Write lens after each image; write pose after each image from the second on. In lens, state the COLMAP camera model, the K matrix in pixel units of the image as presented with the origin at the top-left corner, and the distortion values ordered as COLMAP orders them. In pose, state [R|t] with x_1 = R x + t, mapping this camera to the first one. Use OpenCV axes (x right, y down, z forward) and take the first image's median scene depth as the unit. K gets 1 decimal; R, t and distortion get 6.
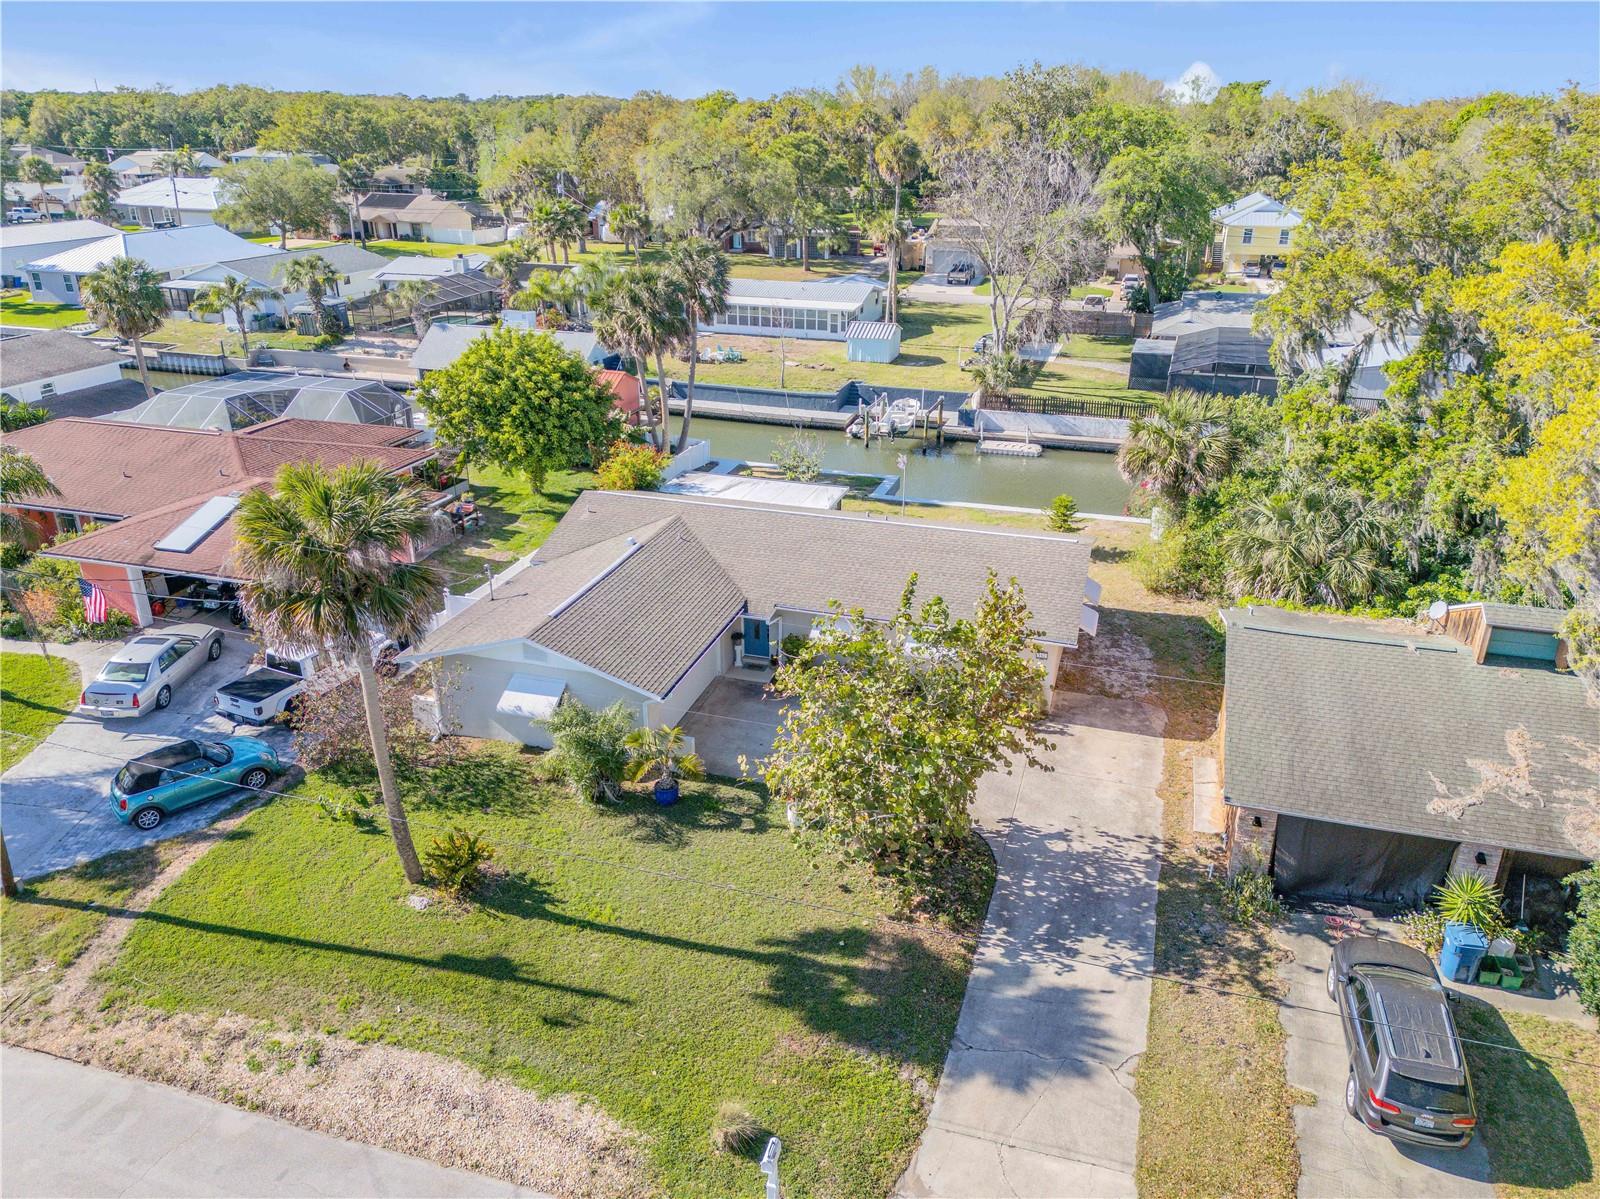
lens RADIAL K [[1143.6, 0, 800.0], [0, 1143.6, 599.5], [0, 0, 1]] dist [0.085518, -0.090355]
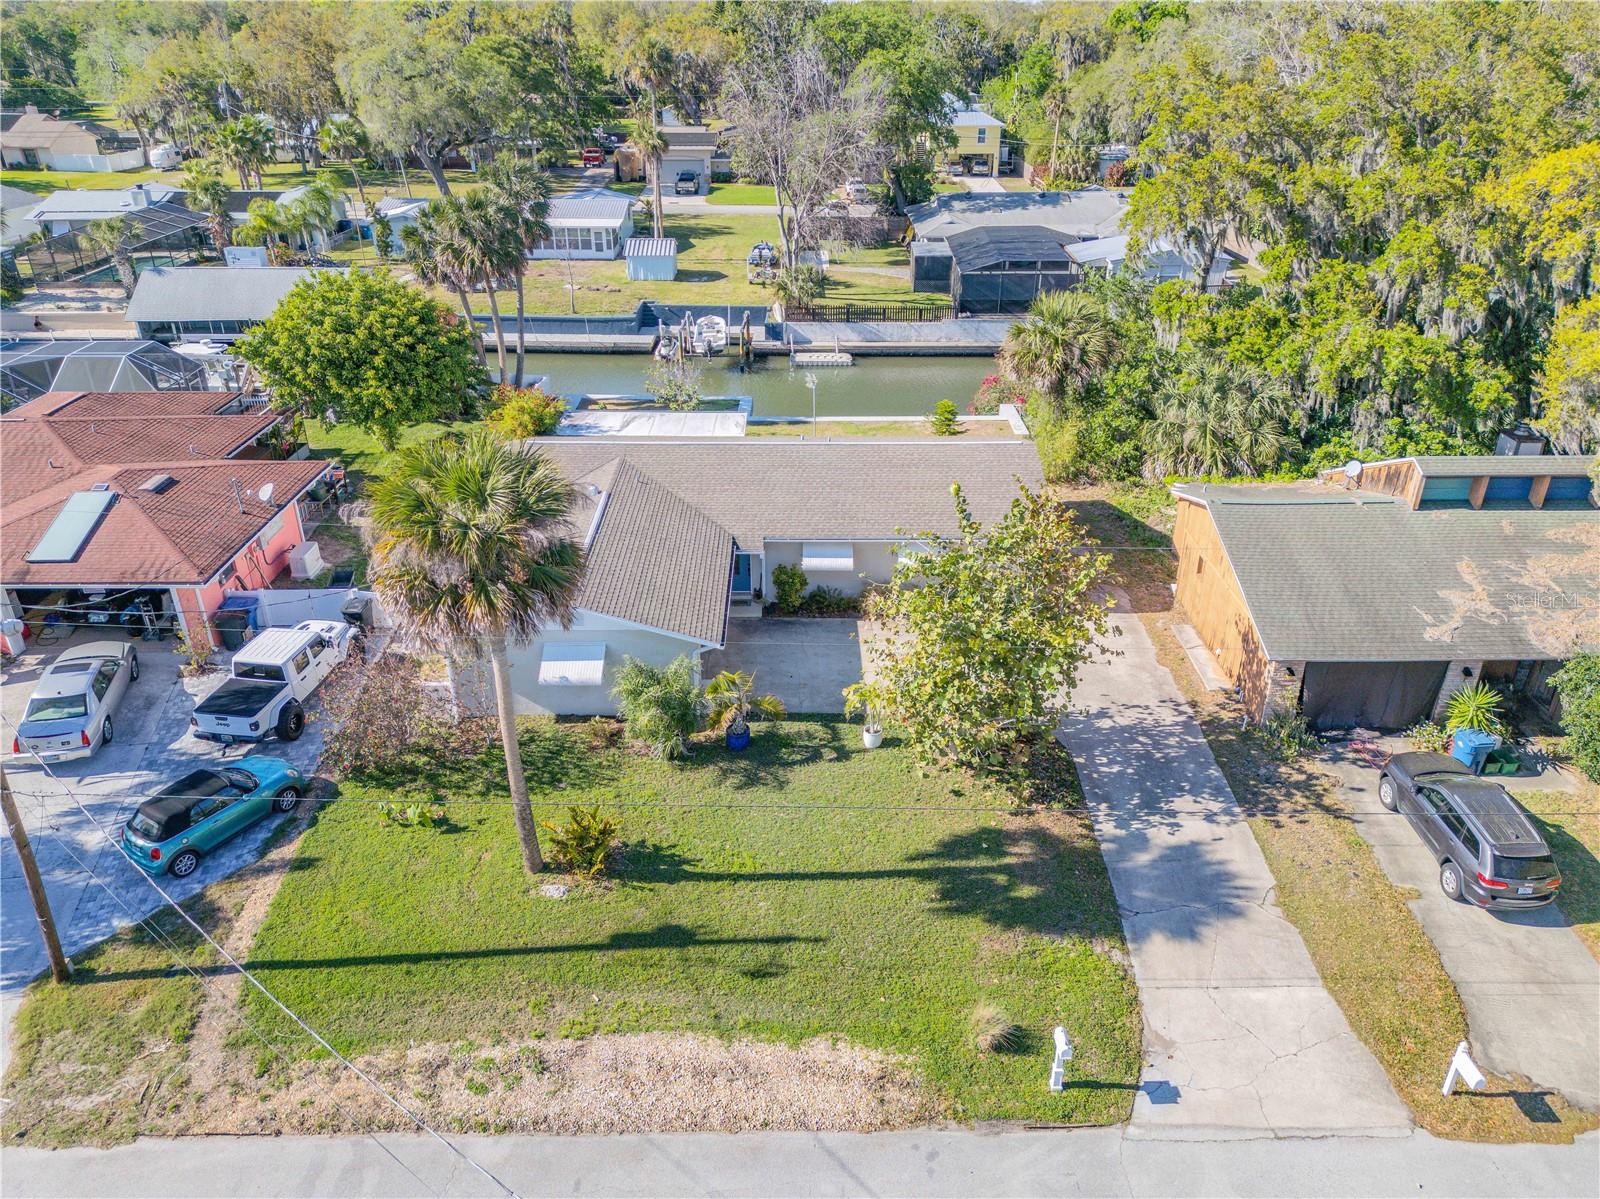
lens RADIAL K [[1140.7, 0, 800.0], [0, 1140.7, 599.5], [0, 0, 1]] dist [0.089974, -0.099887]
pose [[0.955579, -0.138711, 0.260053, -0.274470], [0.119316, 0.988858, 0.089018, -0.028360], [-0.269503, -0.054036, 0.961482, 0.035486]]
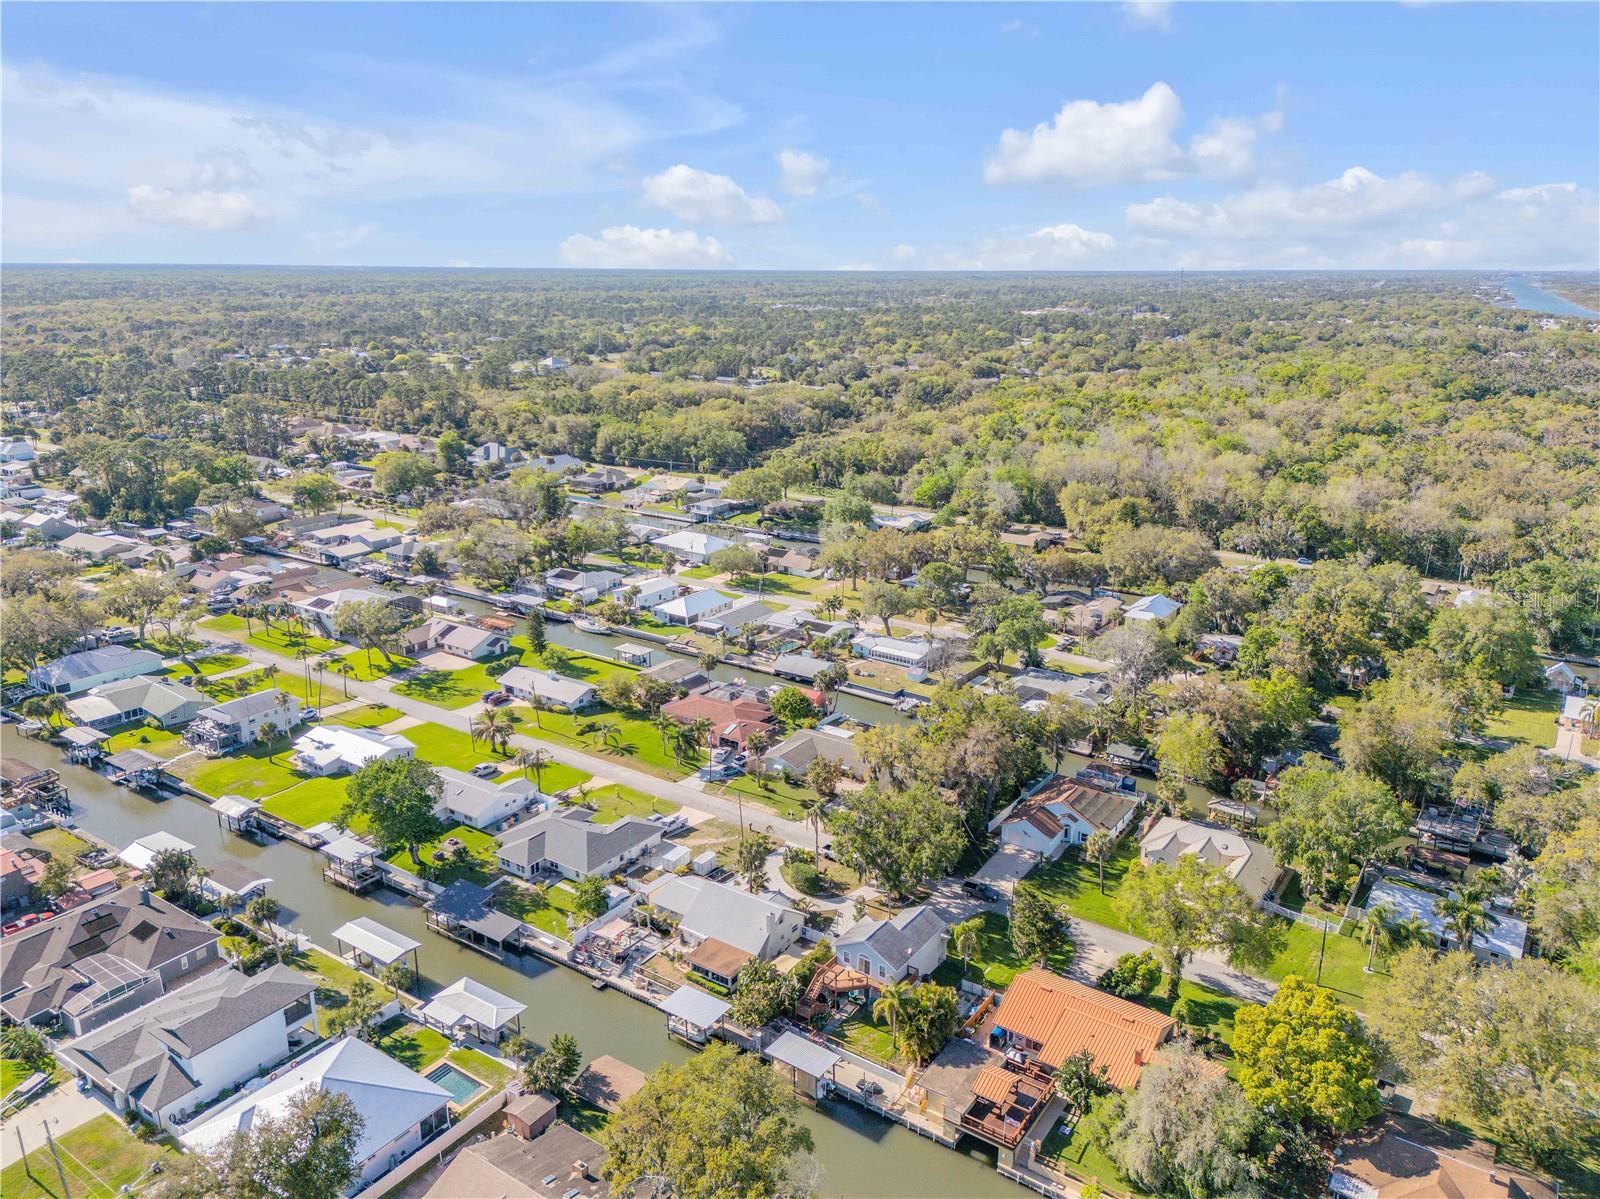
lens RADIAL K [[1119.4, 0, 800.0], [0, 1119.4, 599.5], [0, 0, 1]] dist [0.148646, -0.310638]
pose [[0.951406, 0.081681, -0.296909, 1.584285], [-0.117632, 0.987461, -0.105282, -0.177534], [0.284586, 0.135092, 0.949084, -4.807911]]
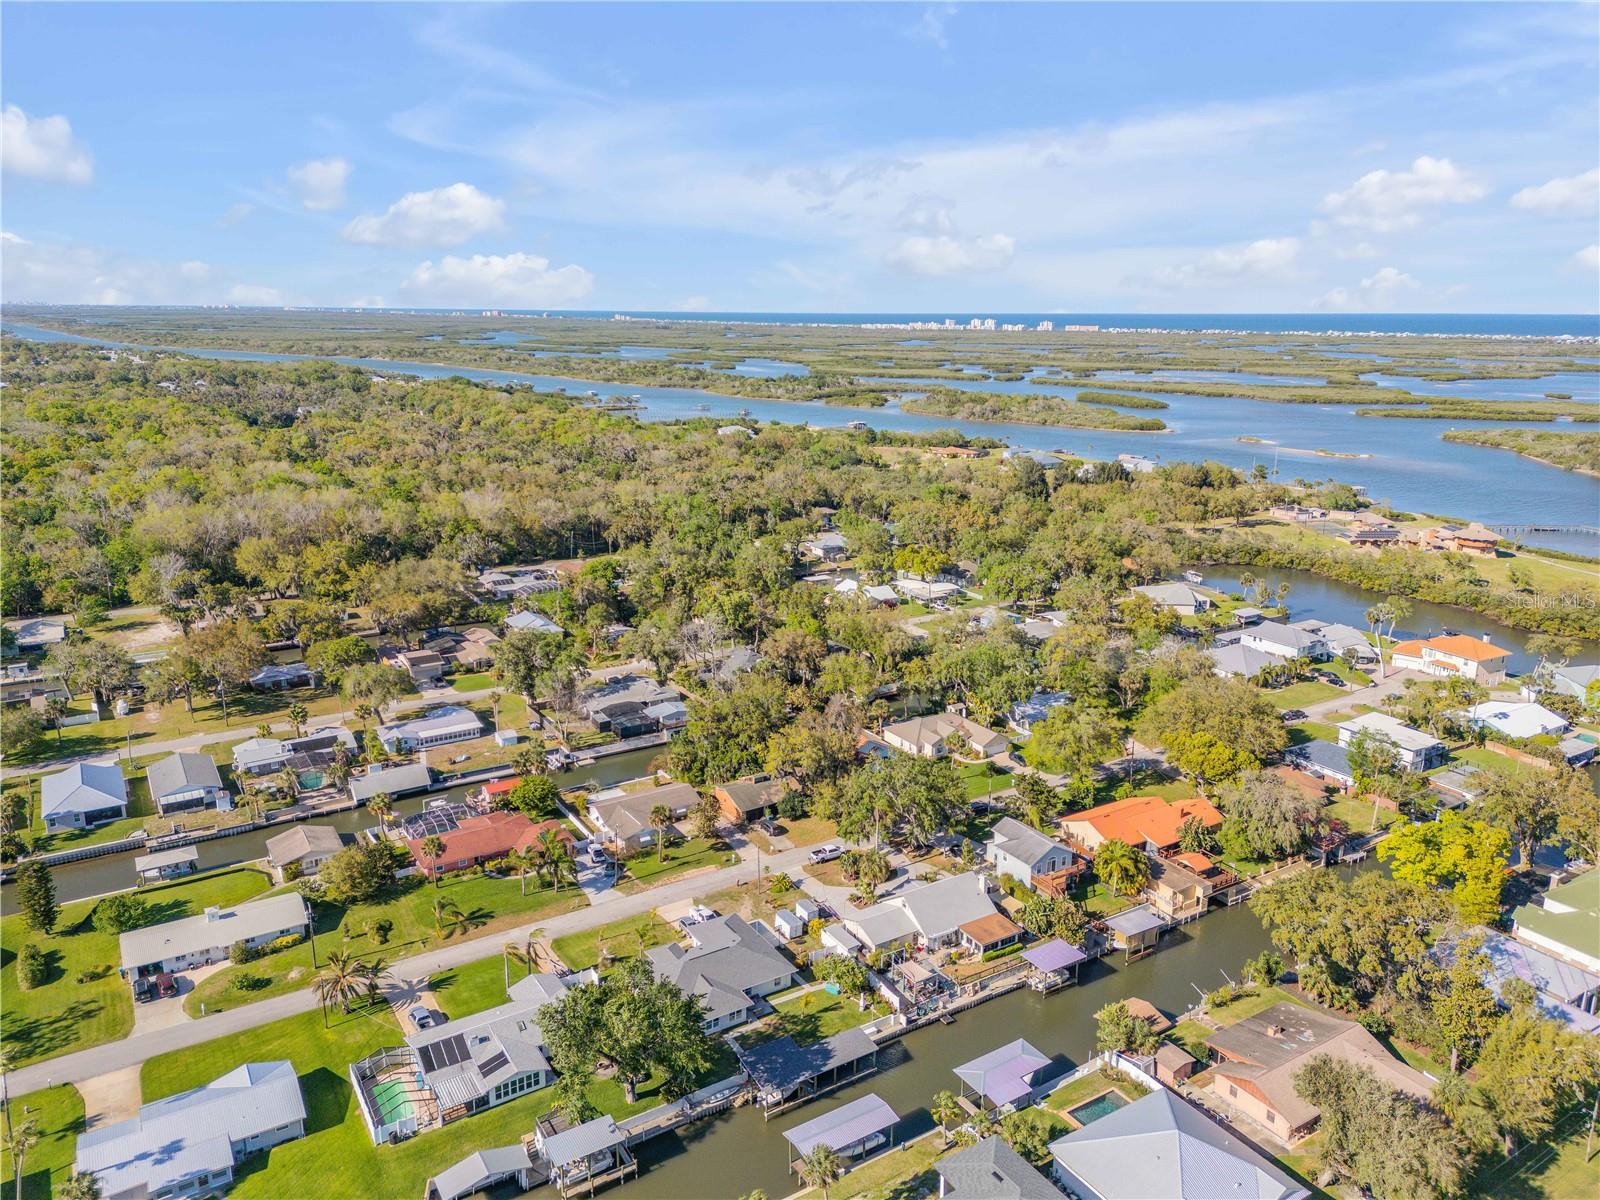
lens RADIAL K [[1119.4, 0, 800.0], [0, 1119.4, 600.0], [0, 0, 1]] dist [0.148646, -0.310638]
pose [[0.656452, -0.186517, 0.730946, -3.563161], [0.292404, 0.956113, -0.018630, -0.712745], [-0.695393, 0.225962, 0.682181, -3.651979]]
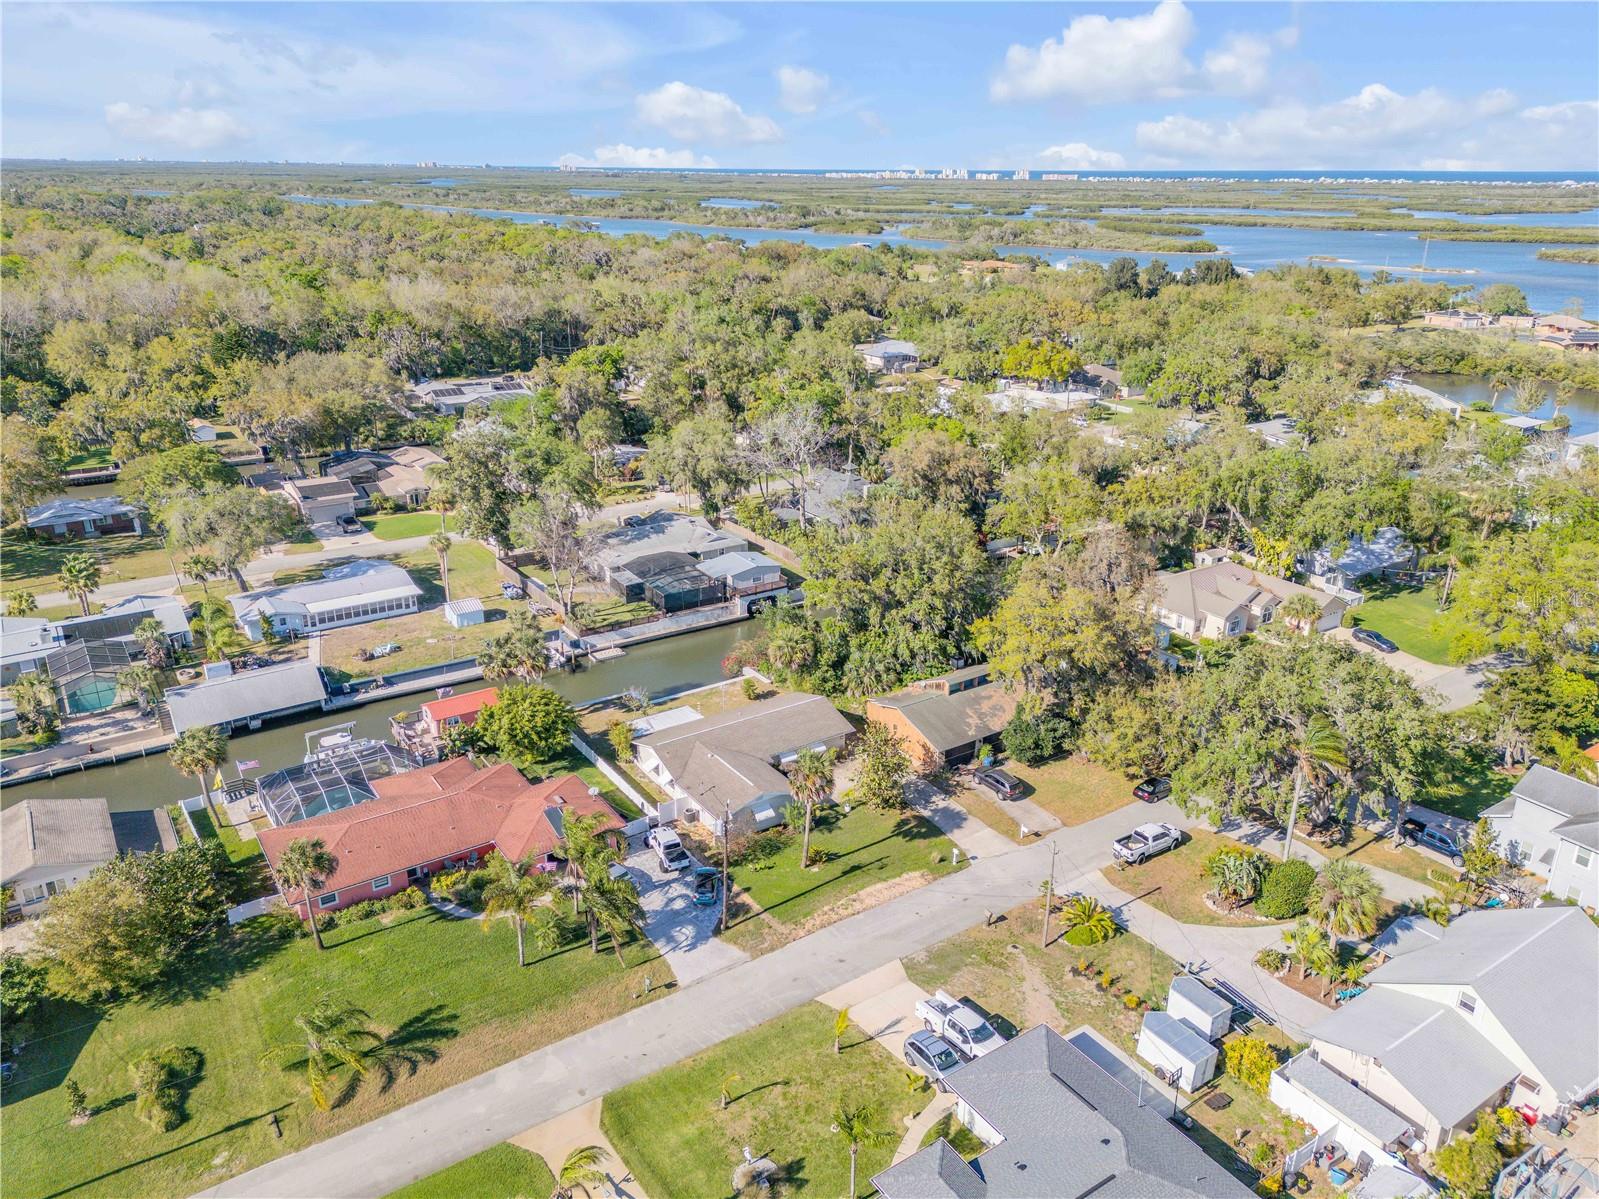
lens RADIAL K [[1140.0, 0, 799.5], [0, 1140.0, 599.5], [0, 0, 1]] dist [0.089974, -0.099887]
pose [[0.629067, -0.273011, 0.727832, -2.008500], [0.300450, 0.948927, 0.096265, -0.638709], [-0.716941, 0.158121, 0.678965, -1.052920]]
